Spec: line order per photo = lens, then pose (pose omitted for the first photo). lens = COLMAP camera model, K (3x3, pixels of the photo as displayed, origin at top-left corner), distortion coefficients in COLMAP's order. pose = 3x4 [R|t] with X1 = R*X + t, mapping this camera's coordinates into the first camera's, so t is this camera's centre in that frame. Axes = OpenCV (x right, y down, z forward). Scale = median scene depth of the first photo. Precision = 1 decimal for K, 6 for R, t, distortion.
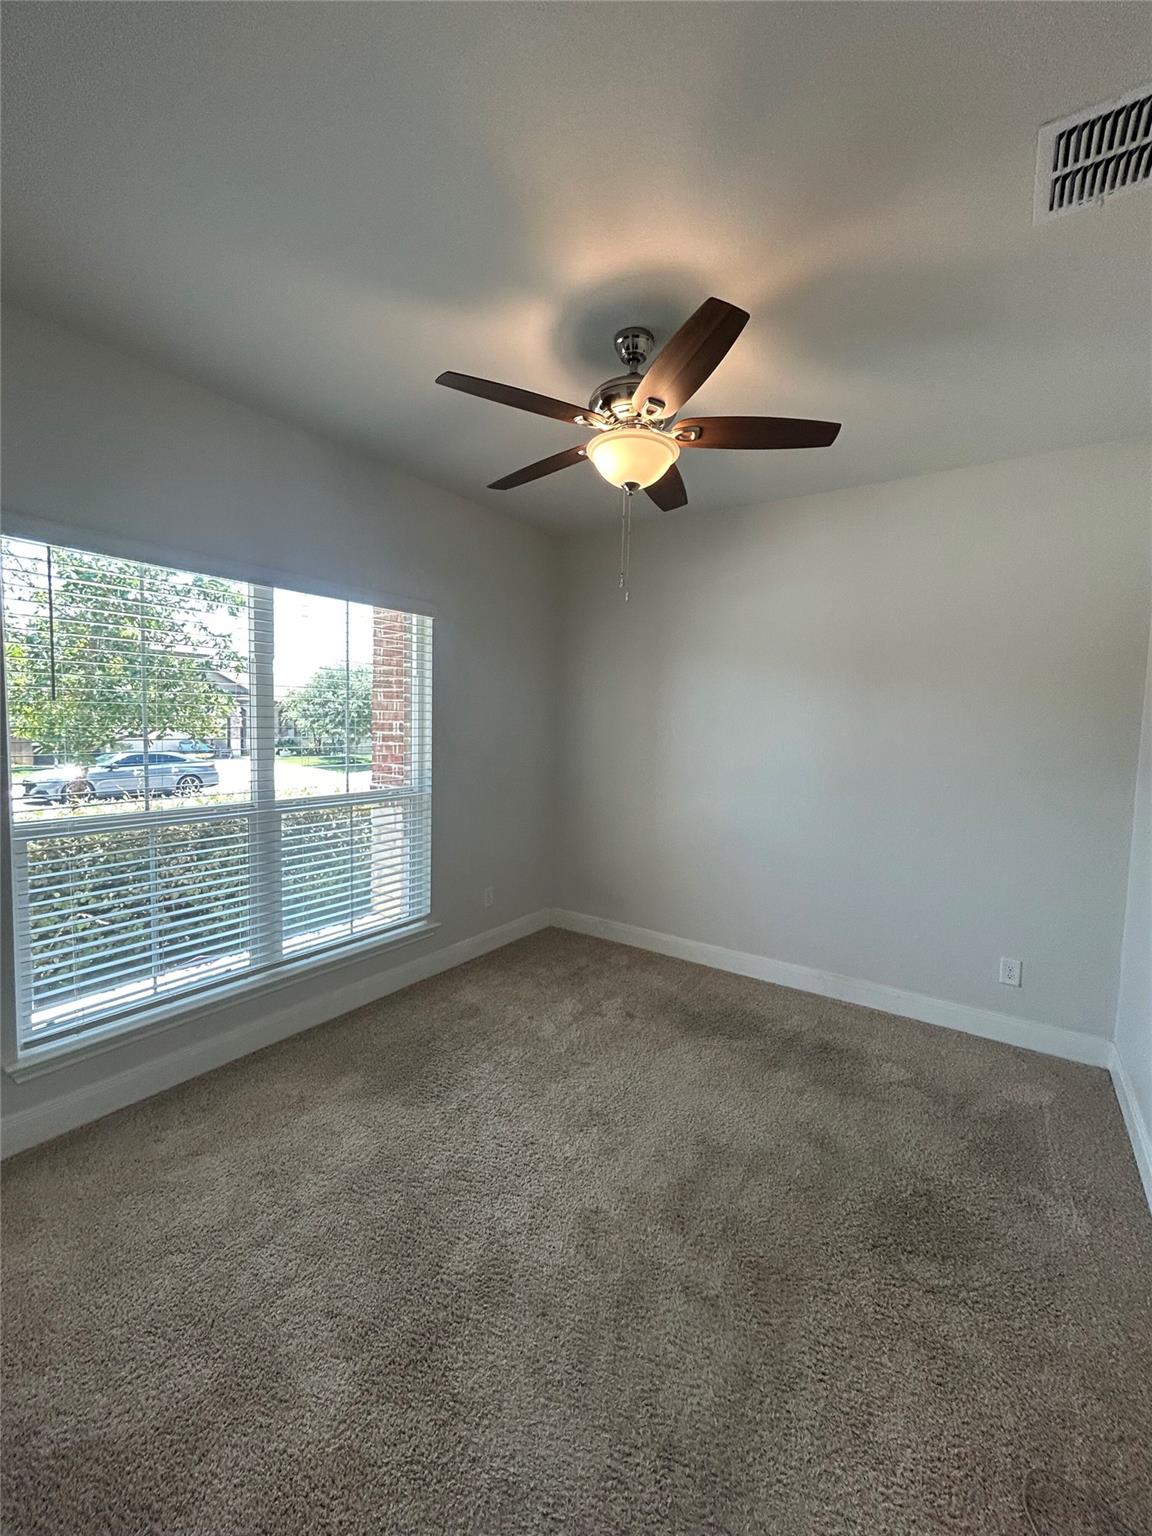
lens RADIAL K [[624.2, 0, 578.8], [0, 624.2, 765.0], [0, 0, 1]] dist [-0.002959, 0.000484]
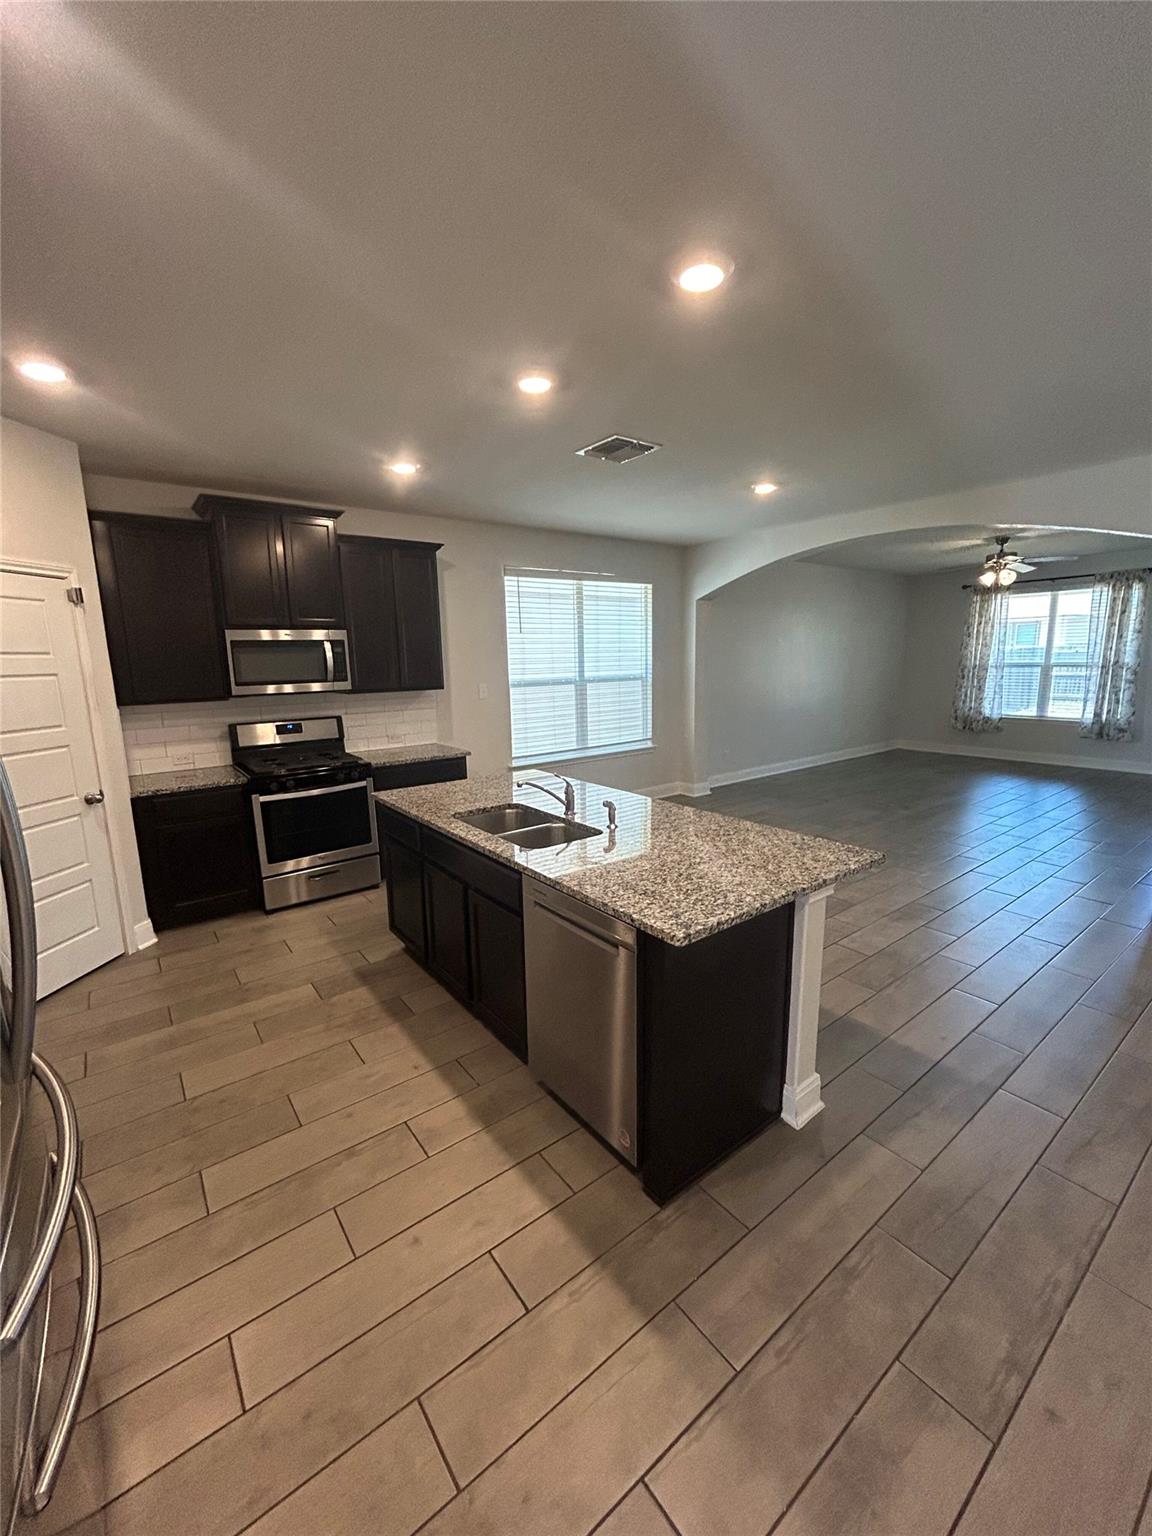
lens RADIAL K [[624.2, 0, 578.8], [0, 624.2, 765.0], [0, 0, 1]] dist [-0.002959, 0.000484]
pose [[0.940659, 0.017683, -0.338891, 0.214361], [0.021903, 0.993396, 0.112630, 0.095380], [0.338644, -0.113369, 0.934060, -0.932358]]
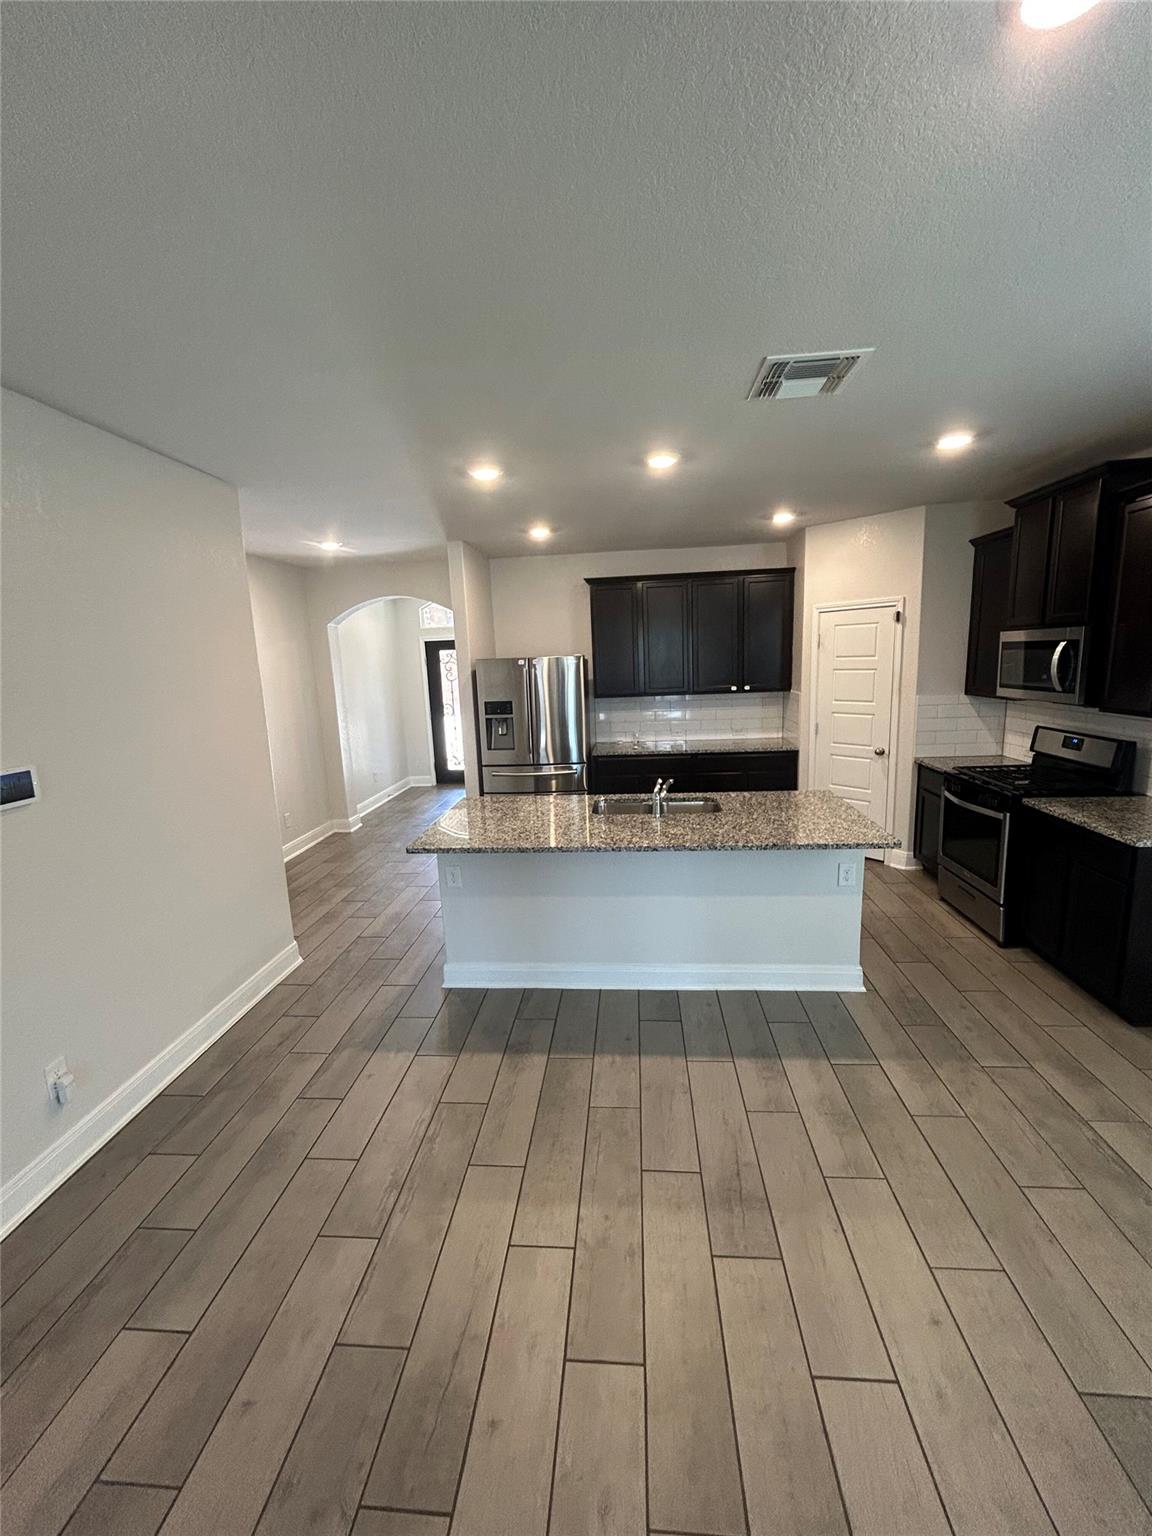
lens RADIAL K [[624.2, 0, 578.8], [0, 624.2, 765.0], [0, 0, 1]] dist [-0.002959, 0.000484]
pose [[-0.883341, 0.093265, -0.459358, 0.475106], [-0.007608, 0.977023, 0.212999, -0.035062], [0.468668, 0.191645, -0.862335, 0.627142]]
